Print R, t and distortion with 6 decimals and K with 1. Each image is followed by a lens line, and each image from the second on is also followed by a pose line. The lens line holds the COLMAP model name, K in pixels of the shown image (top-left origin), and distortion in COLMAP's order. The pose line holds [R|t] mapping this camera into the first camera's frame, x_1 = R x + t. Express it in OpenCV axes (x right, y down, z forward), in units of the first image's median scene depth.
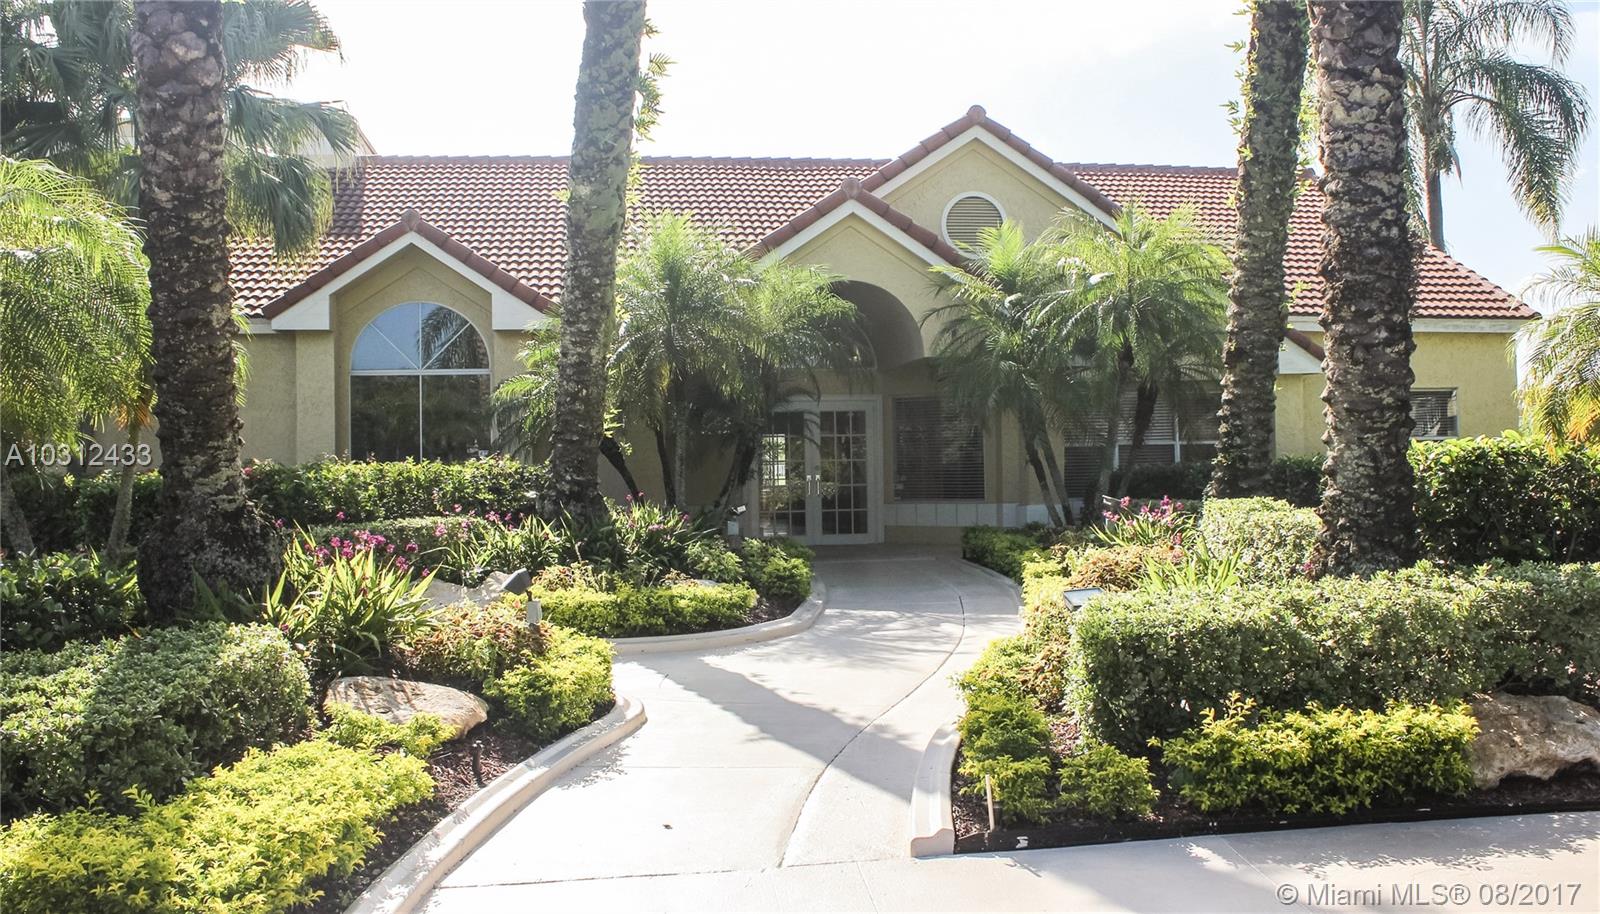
lens RADIAL K [[1506.6, 0, 802.1], [0, 1506.6, 448.2], [0, 0, 1]] dist [-0.165067, 0.000000]
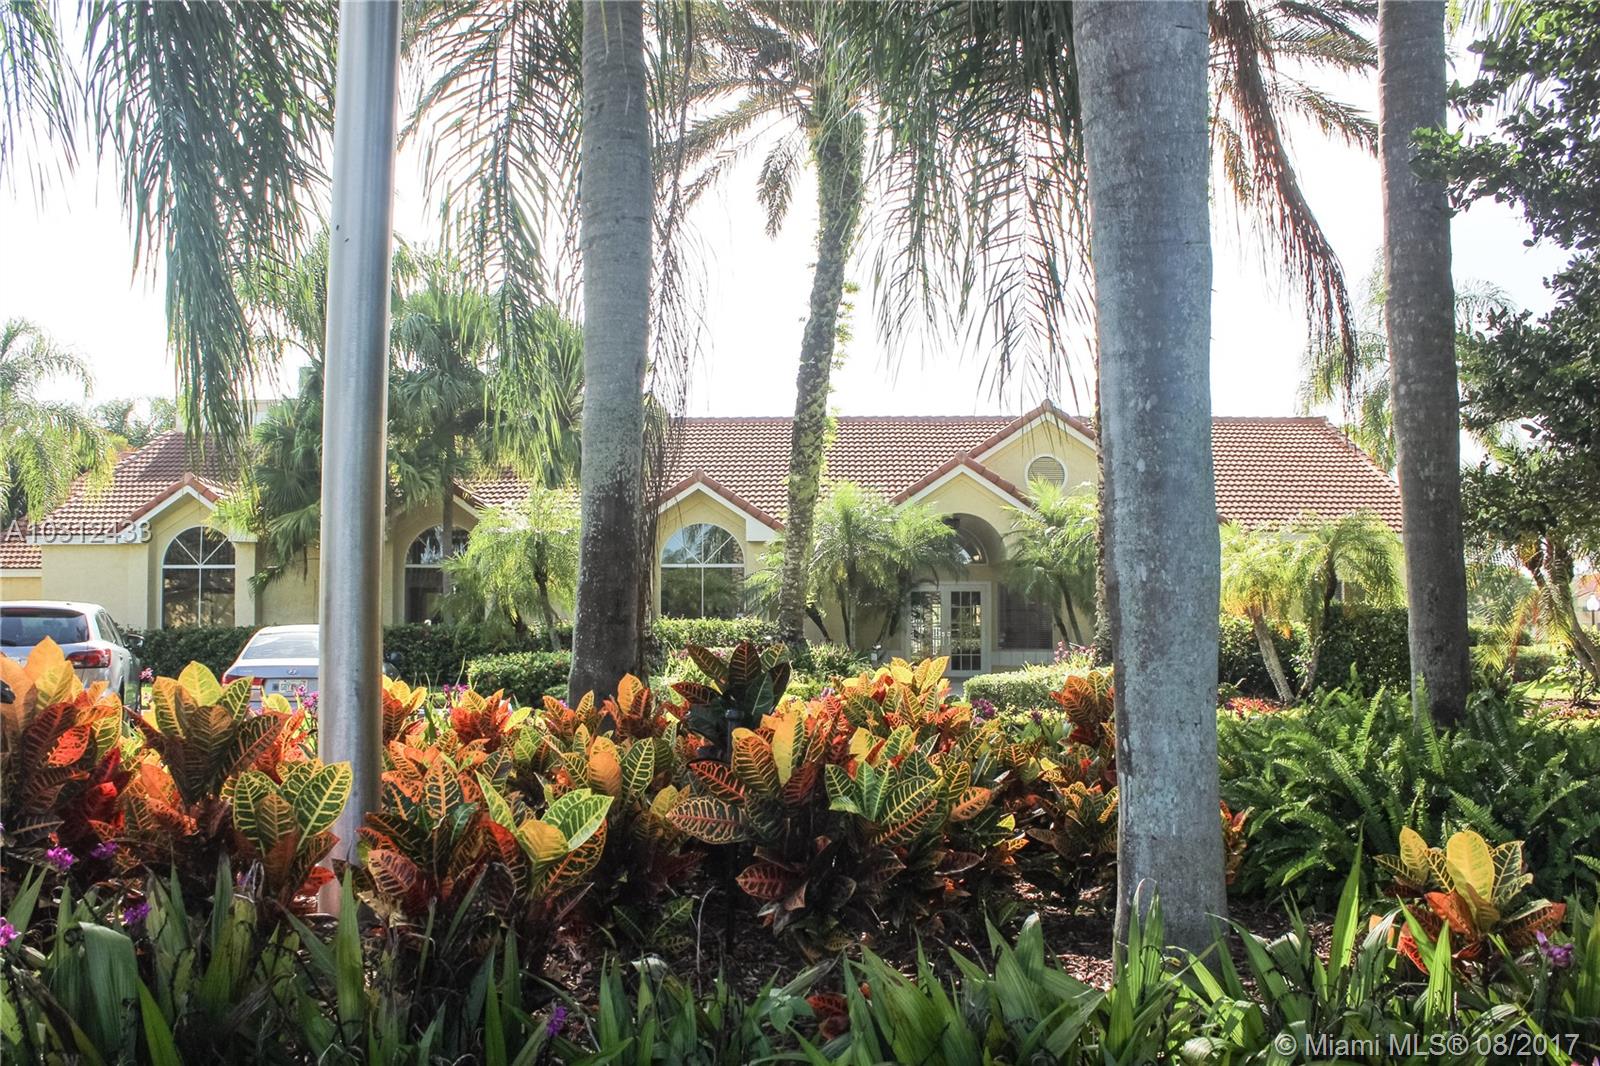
lens RADIAL K [[1333.0, 0, 794.4], [0, 1333.0, 534.8], [0, 0, 1]] dist [0.001530, -0.000911]
pose [[0.987084, 0.001928, -0.160192, 0.107667], [-0.011245, 0.998295, -0.057271, -0.002041], [0.159808, 0.058332, 0.985423, -0.586028]]
